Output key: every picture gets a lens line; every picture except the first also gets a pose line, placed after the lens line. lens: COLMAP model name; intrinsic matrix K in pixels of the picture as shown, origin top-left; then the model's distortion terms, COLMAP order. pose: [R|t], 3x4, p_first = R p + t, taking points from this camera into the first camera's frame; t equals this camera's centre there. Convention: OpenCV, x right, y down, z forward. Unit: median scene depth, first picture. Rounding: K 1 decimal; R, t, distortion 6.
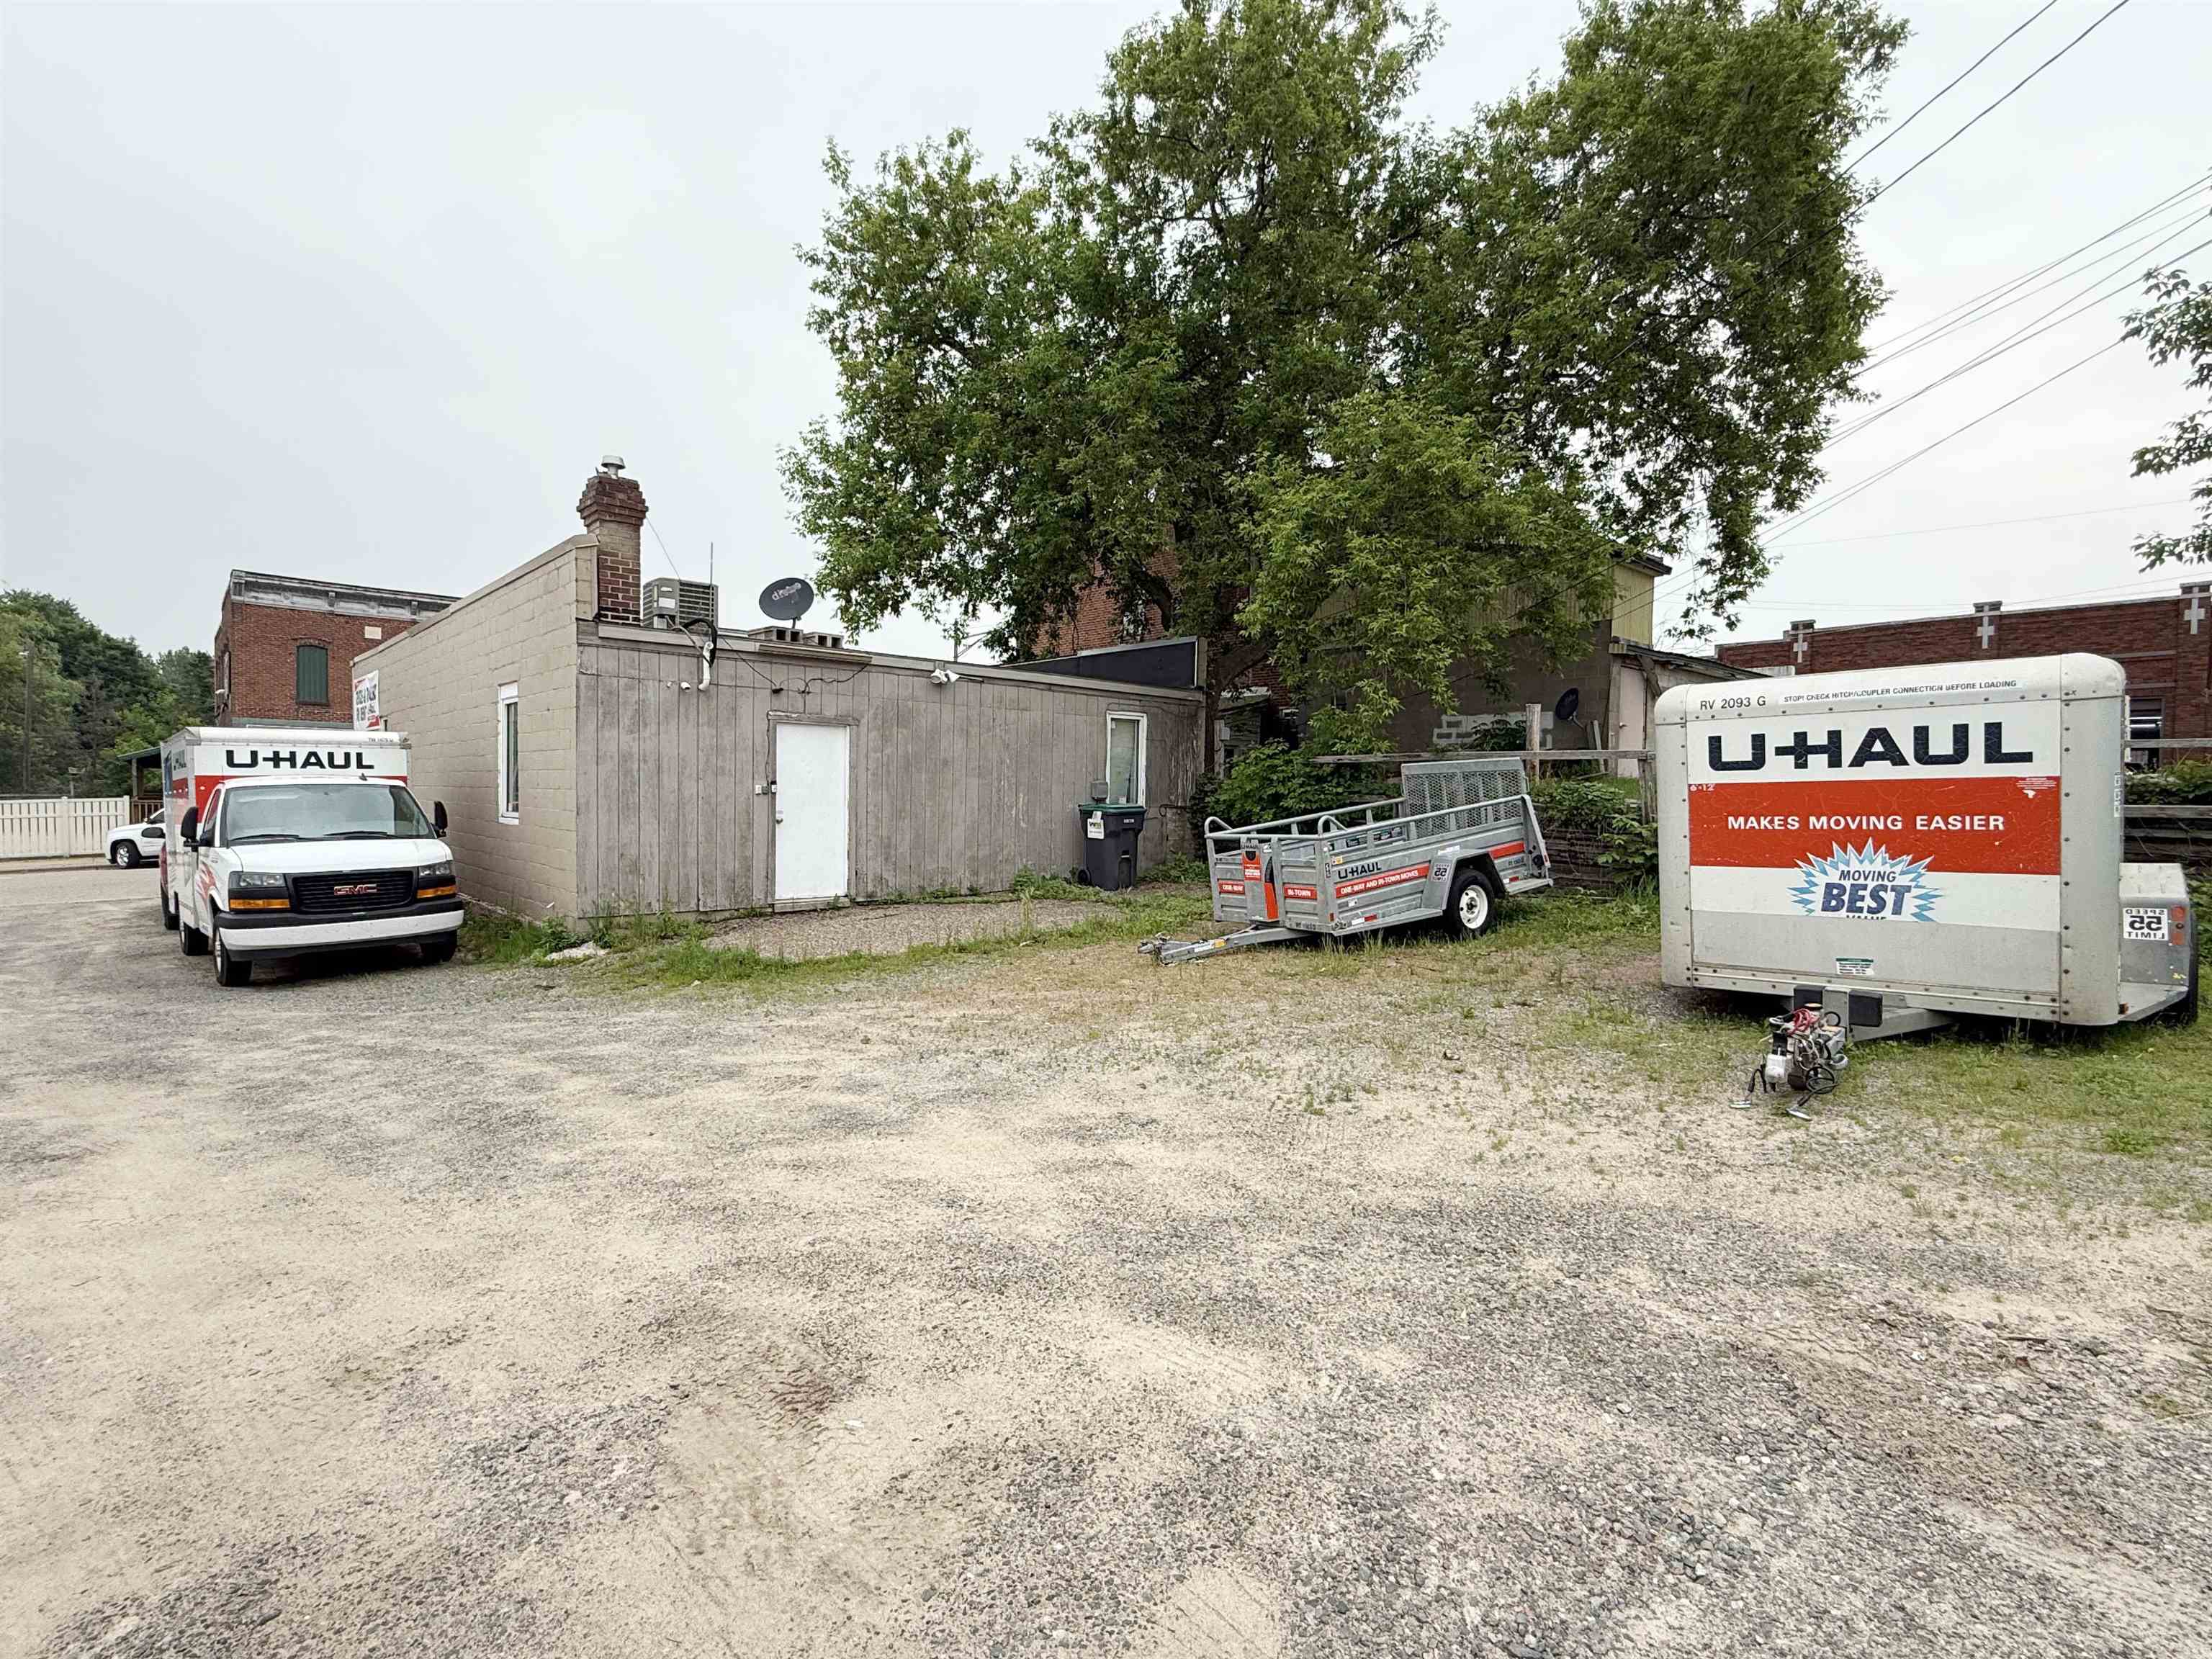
lens RADIAL K [[1131.4, 0, 1100.4], [0, 1131.4, 821.0], [0, 0, 1]] dist [-0.000825, -0.000802]
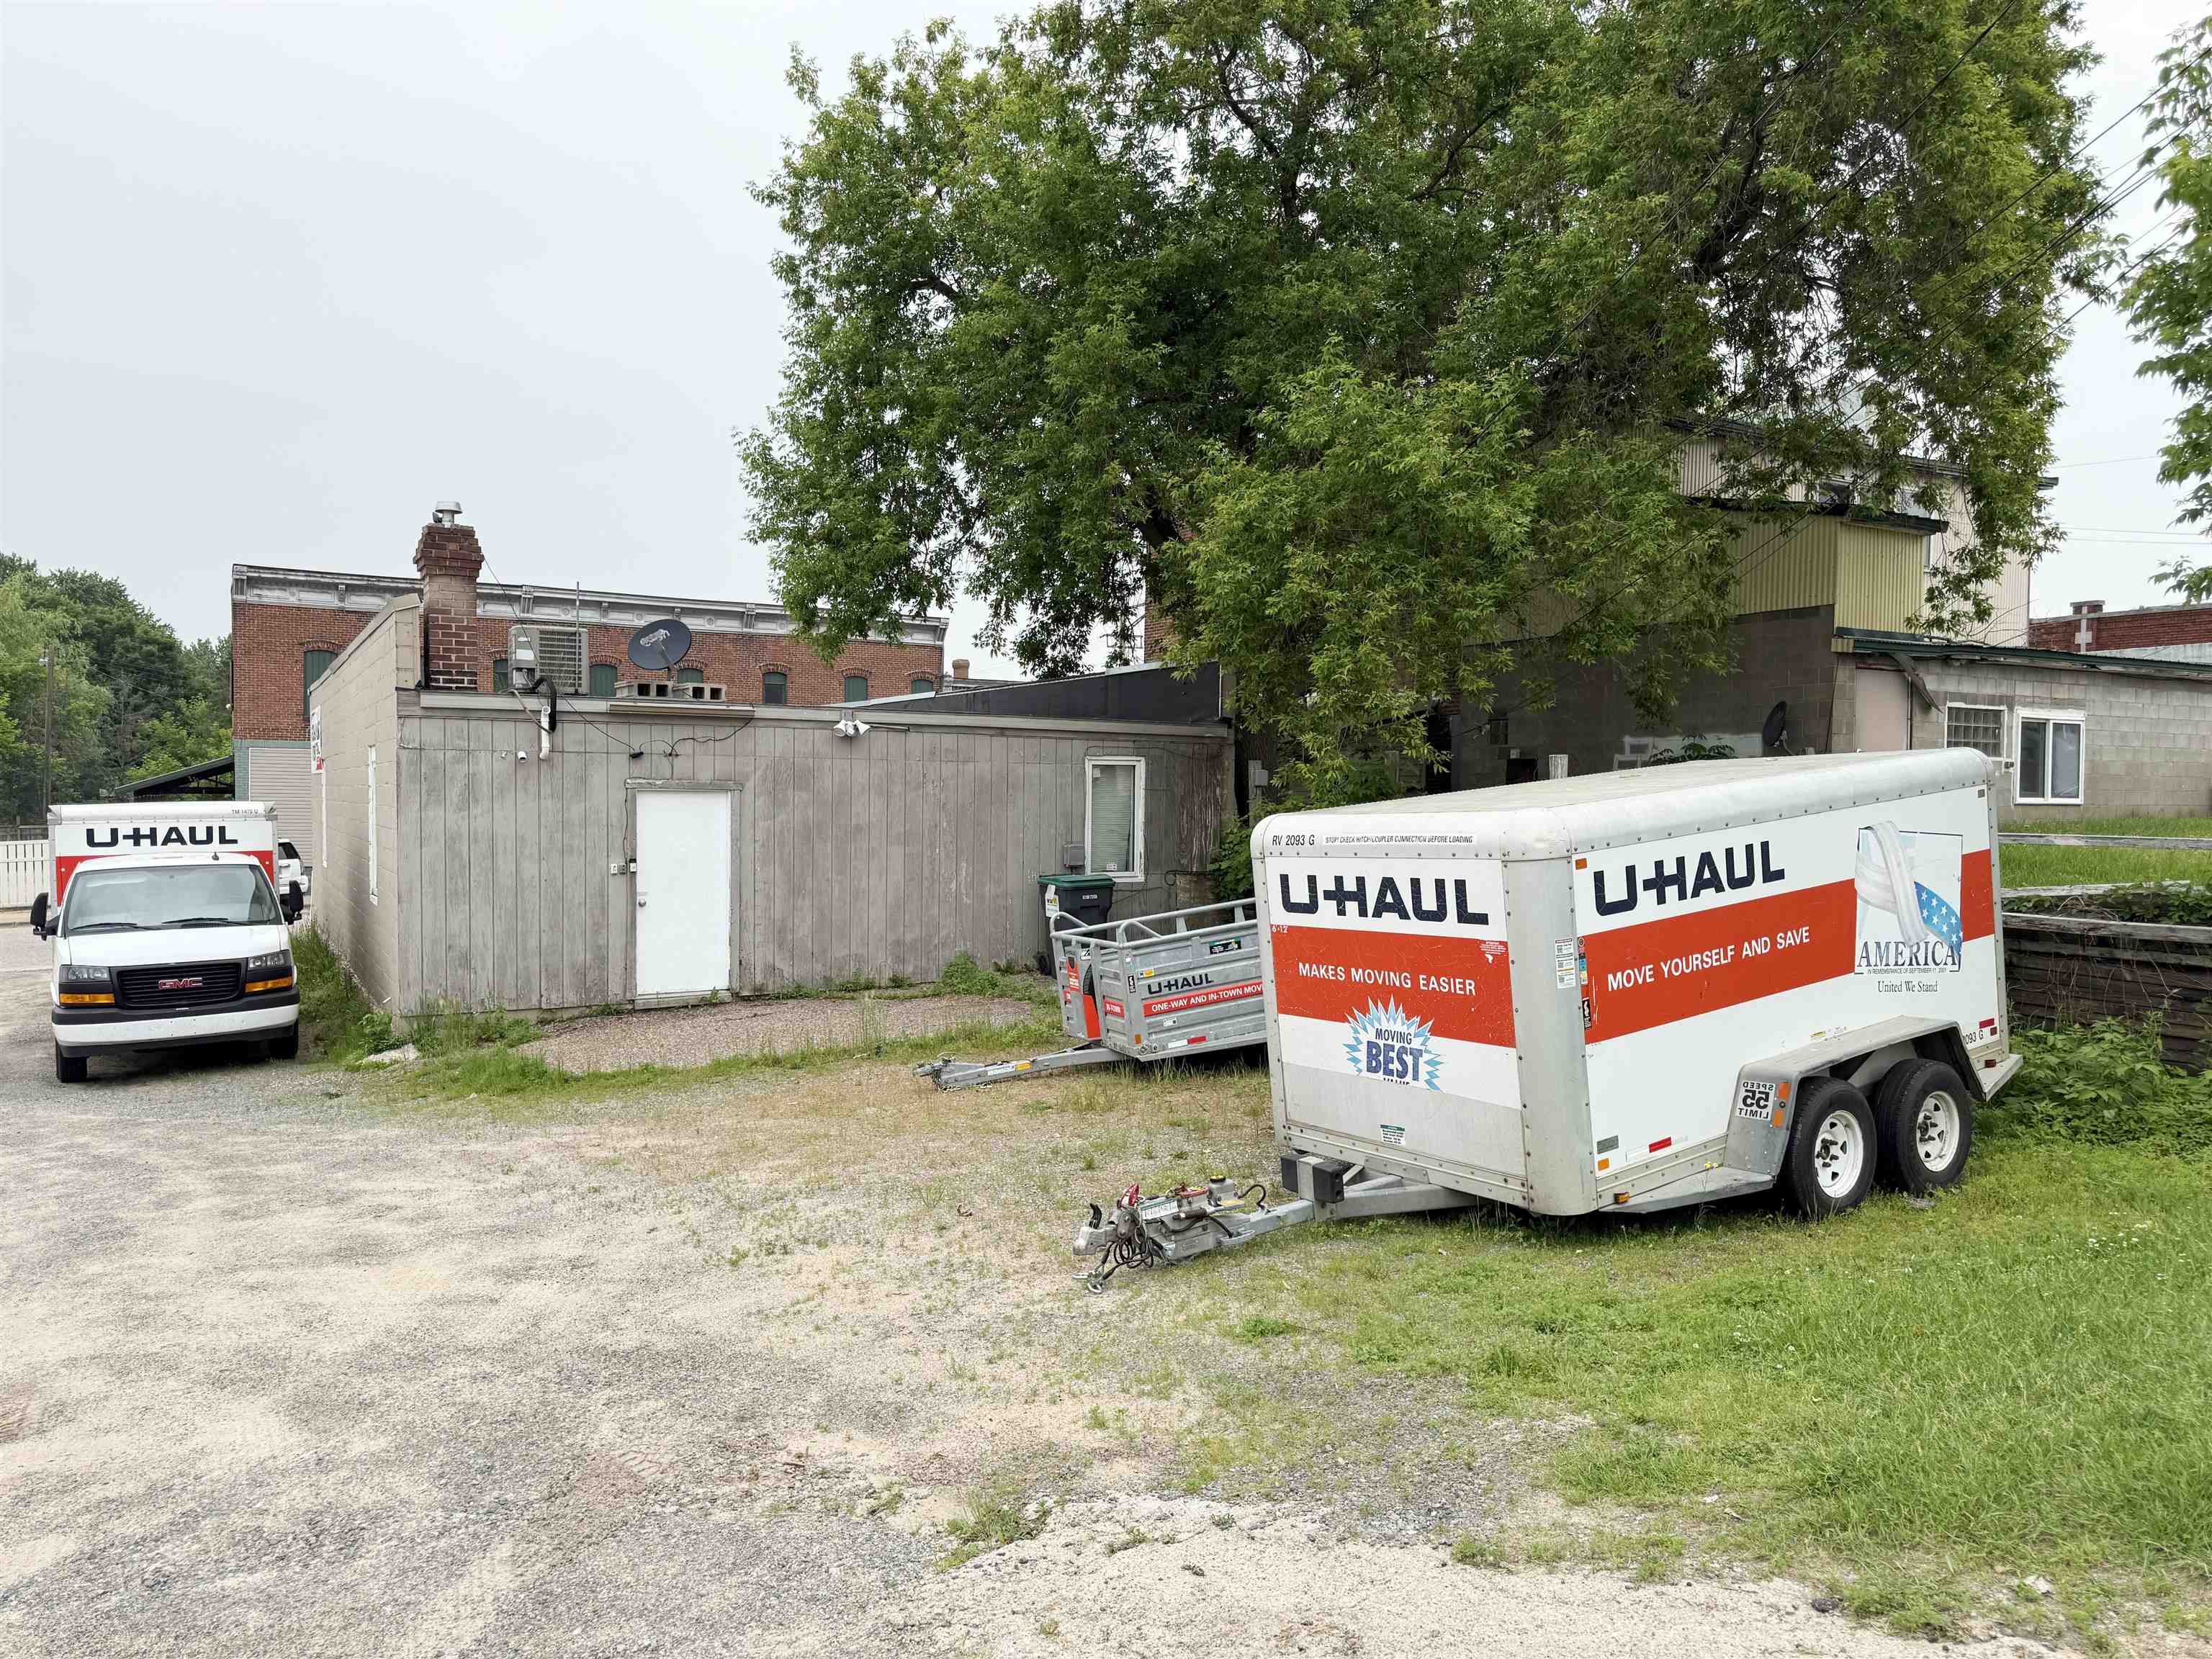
lens RADIAL K [[1593.7, 0, 1070.8], [0, 1593.7, 841.5], [0, 0, 1]] dist [0.107073, -0.196845]
pose [[0.977729, -0.002886, -0.209851, 0.327877], [0.003010, 0.999995, 0.000269, -0.052005], [0.209849, -0.000894, 0.977733, -0.153066]]
